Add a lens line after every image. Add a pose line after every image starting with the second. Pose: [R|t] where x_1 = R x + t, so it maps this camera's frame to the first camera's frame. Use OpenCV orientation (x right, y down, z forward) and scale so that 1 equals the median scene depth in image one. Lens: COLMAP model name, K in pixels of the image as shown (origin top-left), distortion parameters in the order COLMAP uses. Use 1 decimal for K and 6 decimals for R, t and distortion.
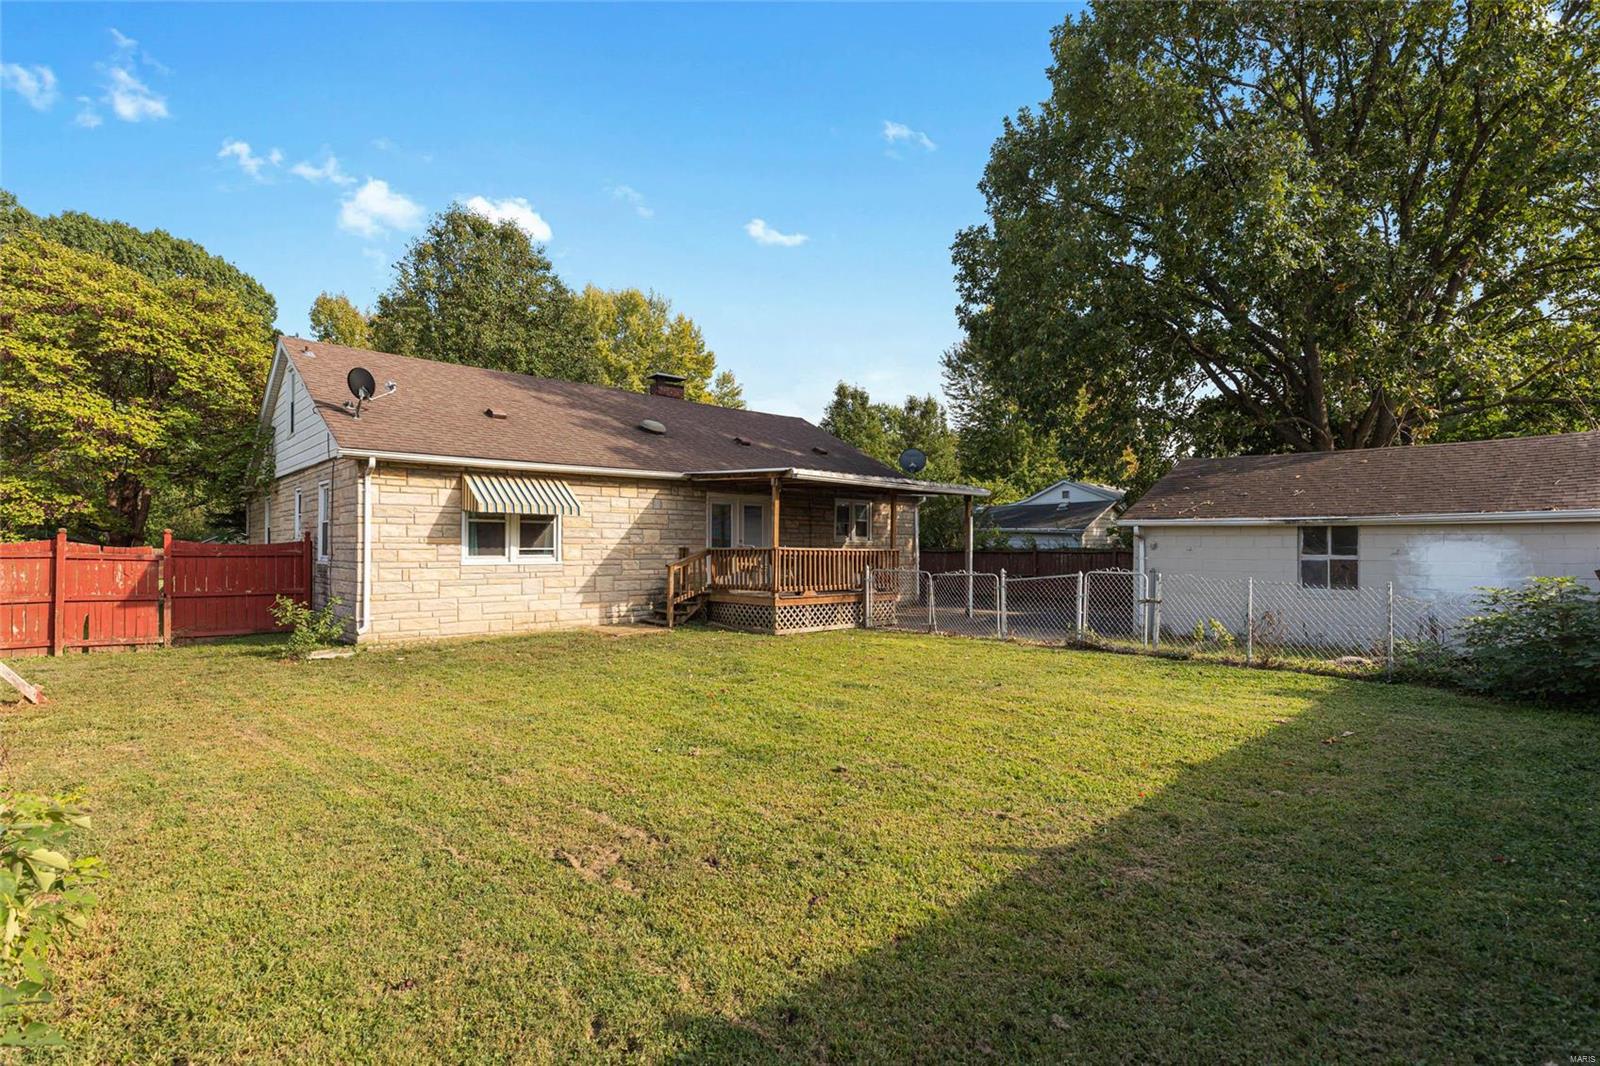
lens RADIAL K [[761.8, 0, 801.0], [0, 761.8, 561.5], [0, 0, 1]] dist [-0.001758, -0.000283]
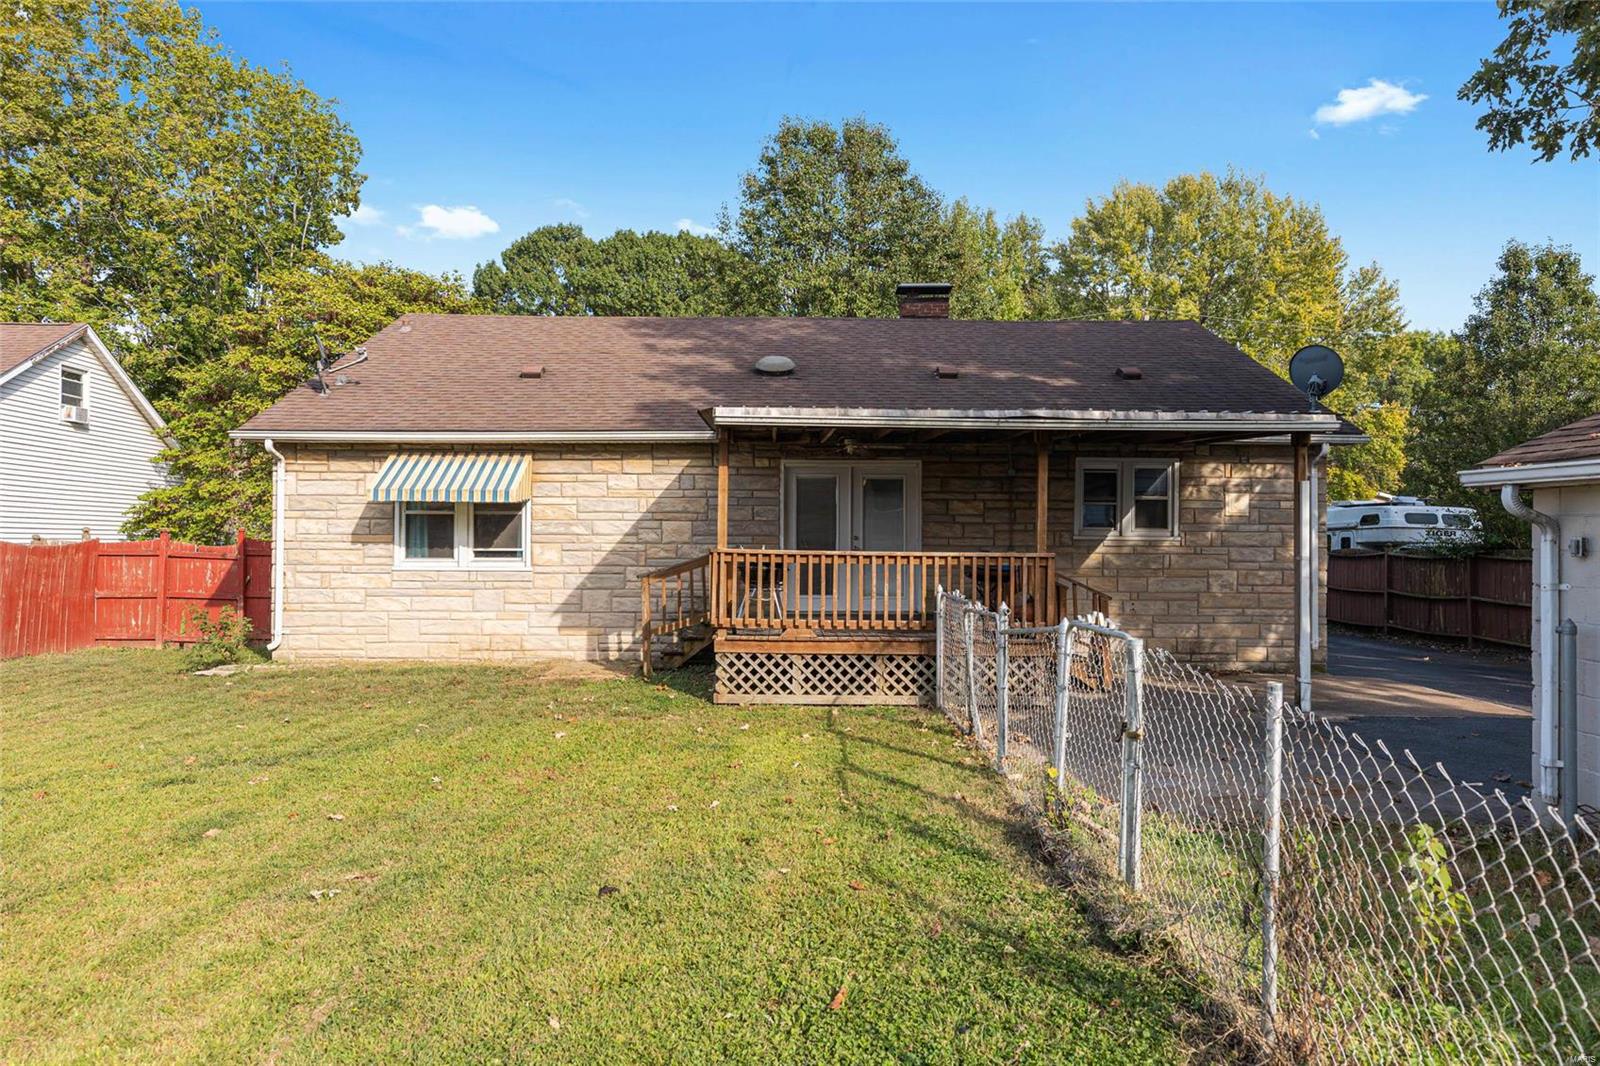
lens RADIAL K [[996.3, 0, 800.0], [0, 996.3, 533.0], [0, 0, 1]] dist [0.004465, 0.001133]
pose [[0.737648, -0.007752, -0.675141, 0.494837], [-0.015878, 0.999458, -0.028824, -0.009118], [0.674998, 0.031981, 0.737126, 0.471226]]
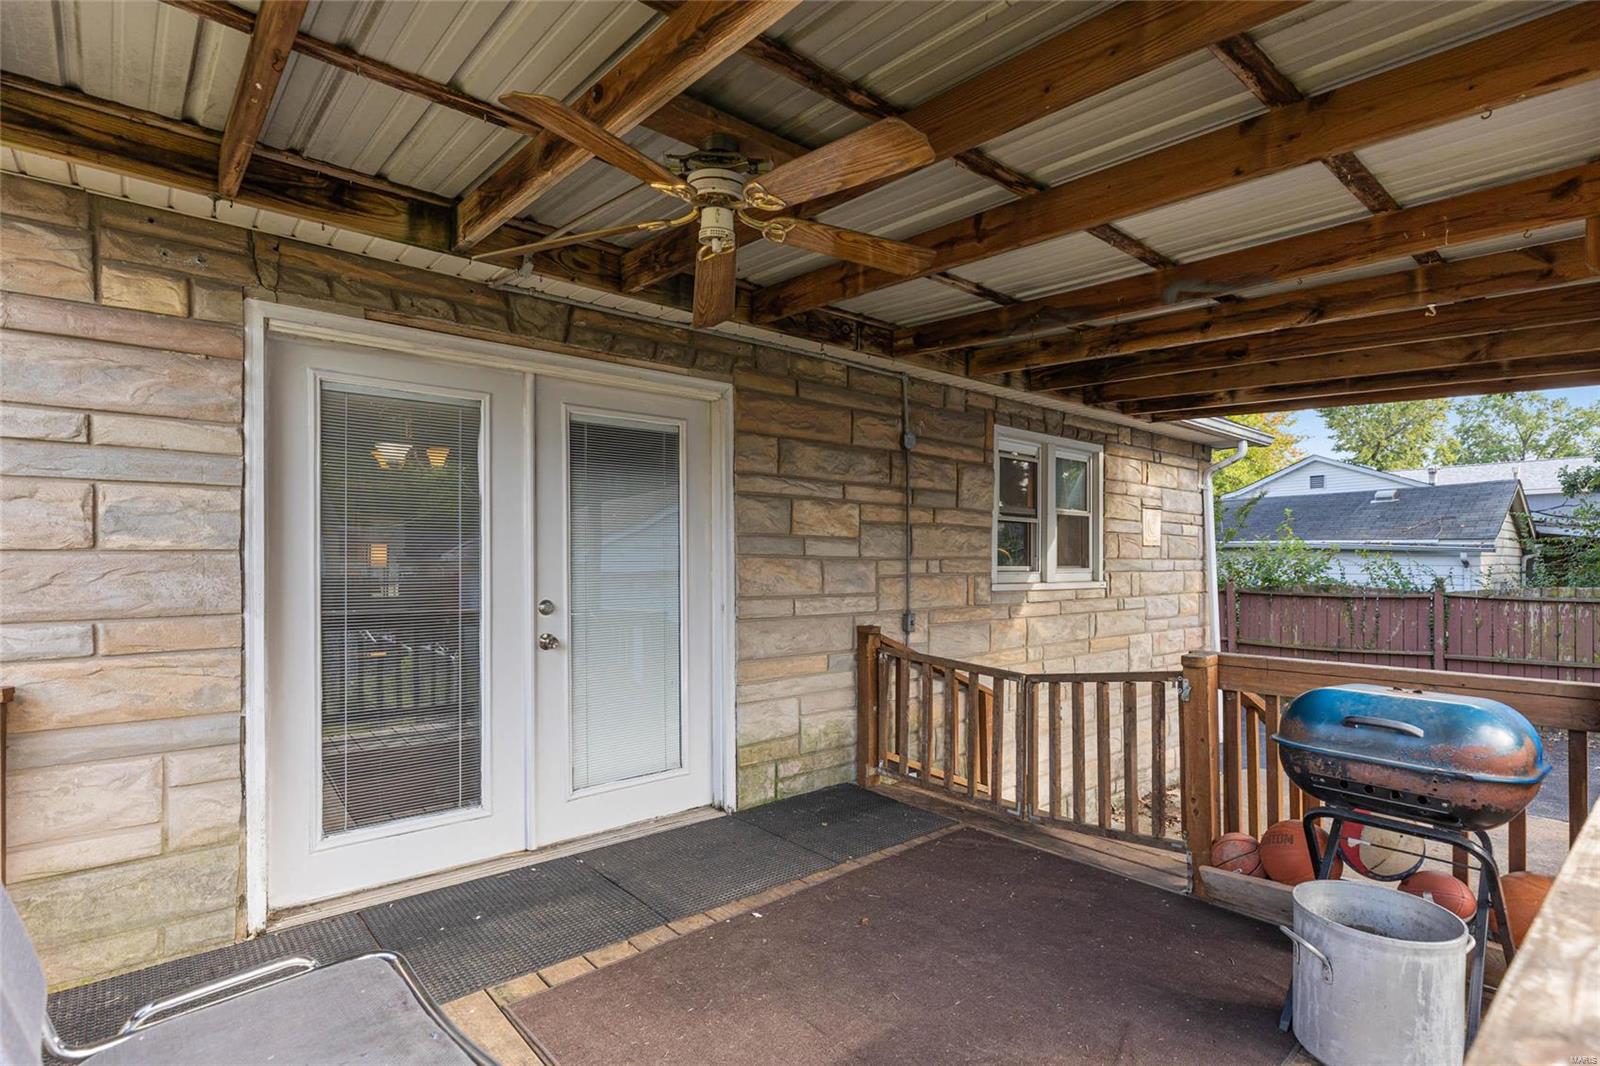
lens RADIAL K [[761.8, 0, 801.0], [0, 761.8, 561.5], [0, 0, 1]] dist [-0.001758, -0.000283]
pose [[0.998121, -0.002521, -0.061219, -0.007215], [0.001283, 0.999794, -0.020258, -0.040761], [0.061258, 0.020142, 0.997919, 0.976309]]
